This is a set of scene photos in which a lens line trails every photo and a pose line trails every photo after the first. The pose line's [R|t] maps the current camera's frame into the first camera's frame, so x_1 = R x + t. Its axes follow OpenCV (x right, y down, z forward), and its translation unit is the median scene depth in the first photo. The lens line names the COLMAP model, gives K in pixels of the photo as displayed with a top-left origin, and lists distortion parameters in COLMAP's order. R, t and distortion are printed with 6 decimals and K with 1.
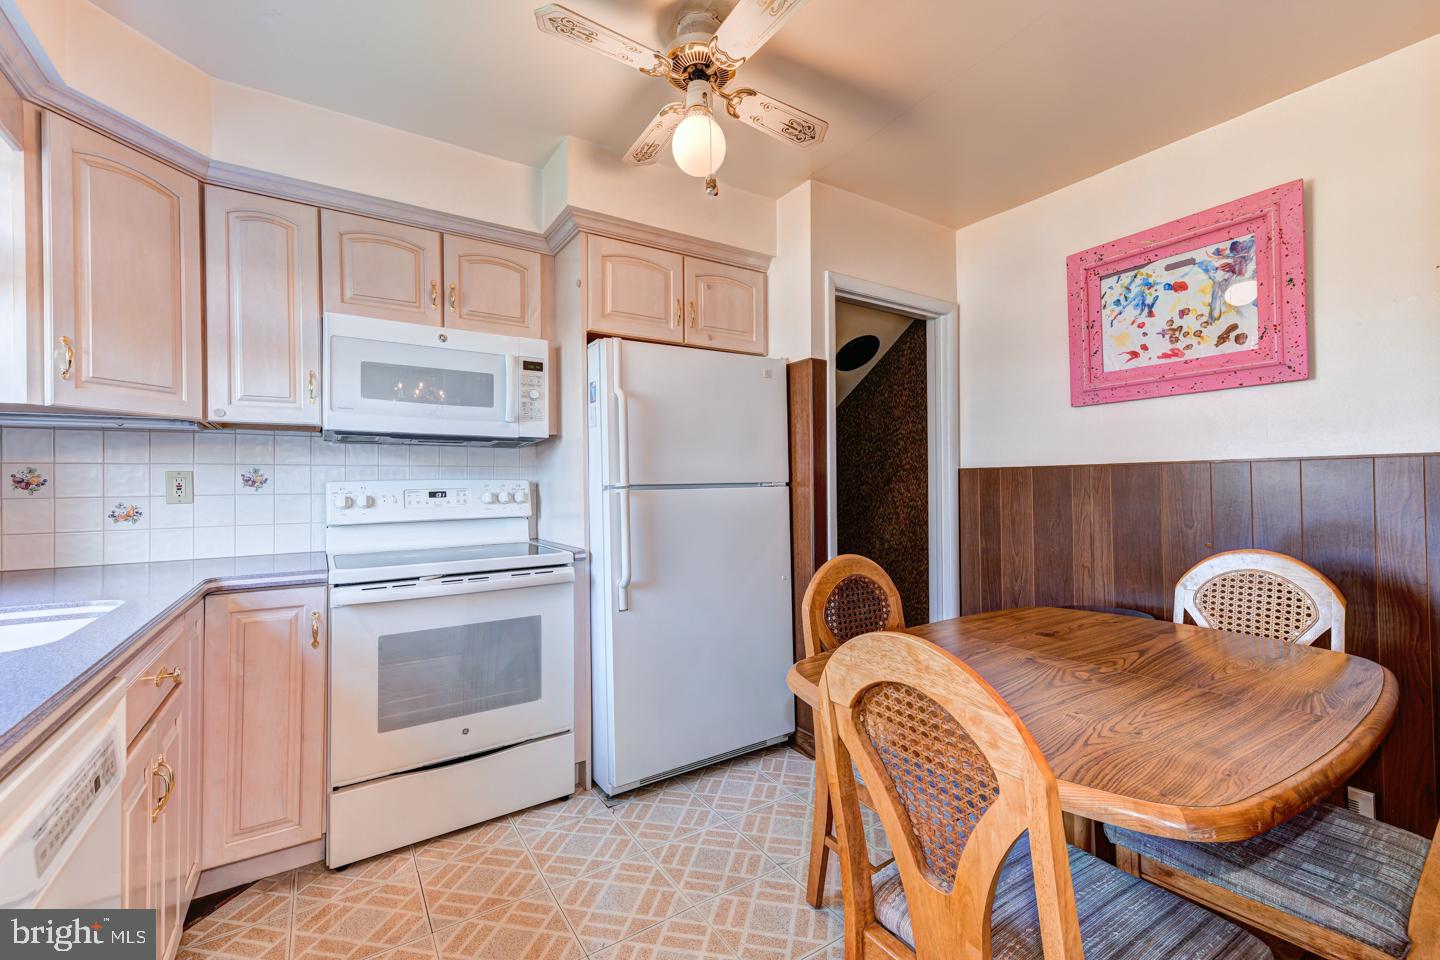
lens RADIAL K [[606.2, 0, 720.3], [0, 606.2, 476.9], [0, 0, 1]] dist [0.000859, 0.000040]
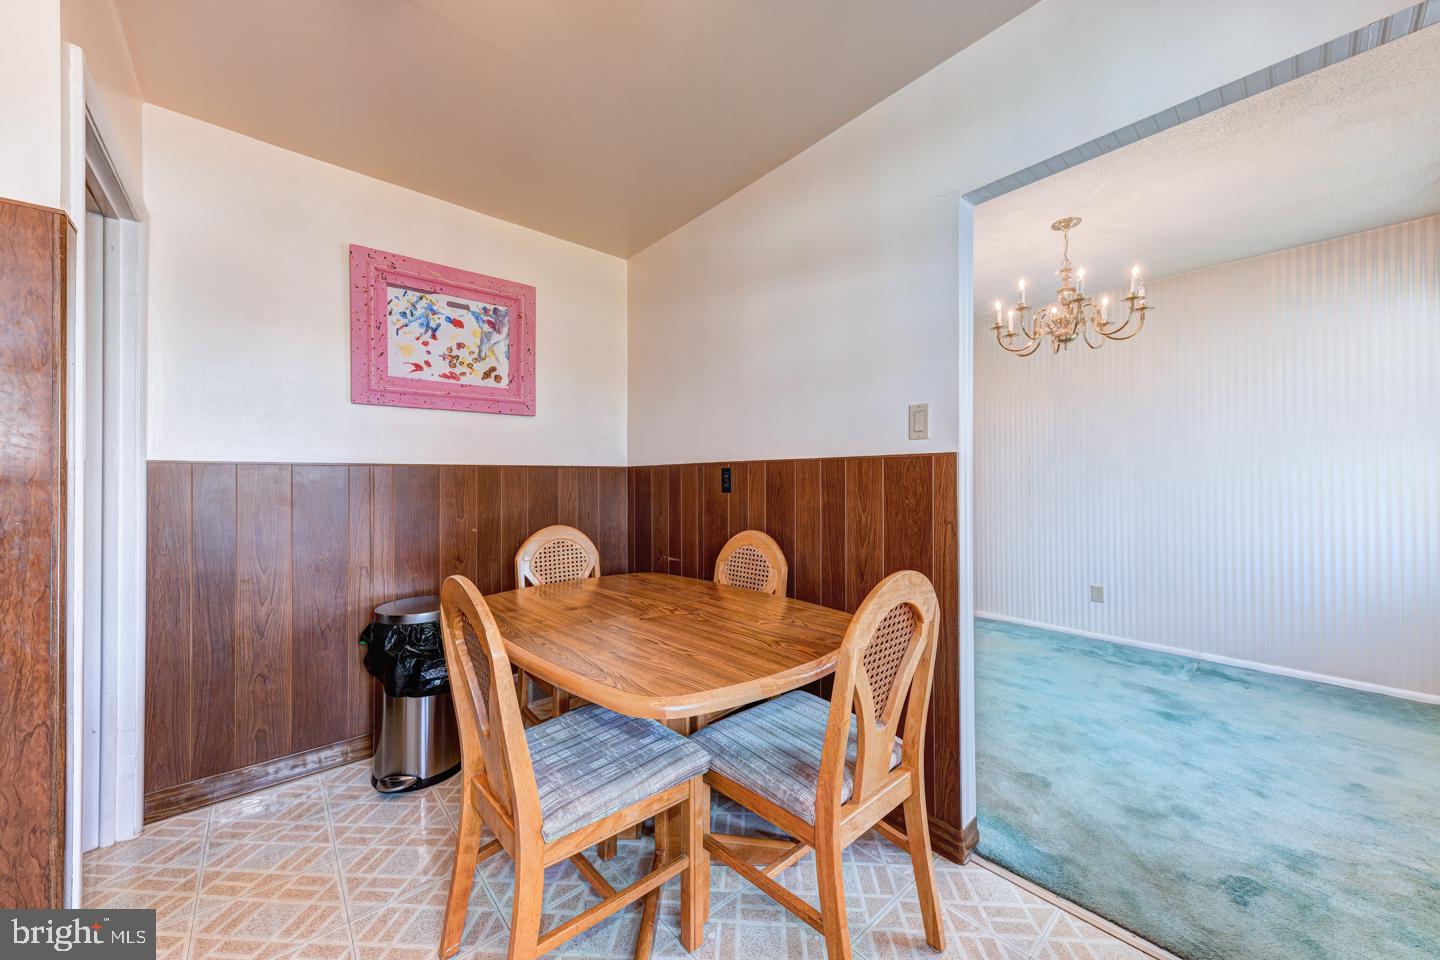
lens RADIAL K [[511.0, 0, 718.3], [0, 511.0, 479.8], [0, 0, 1]] dist [0.001328, -0.000222]
pose [[-0.162075, 0.008058, 0.986746, -0.355714], [-0.004821, 0.999948, -0.008957, 0.011811], [-0.986767, -0.006209, -0.162028, 0.644528]]
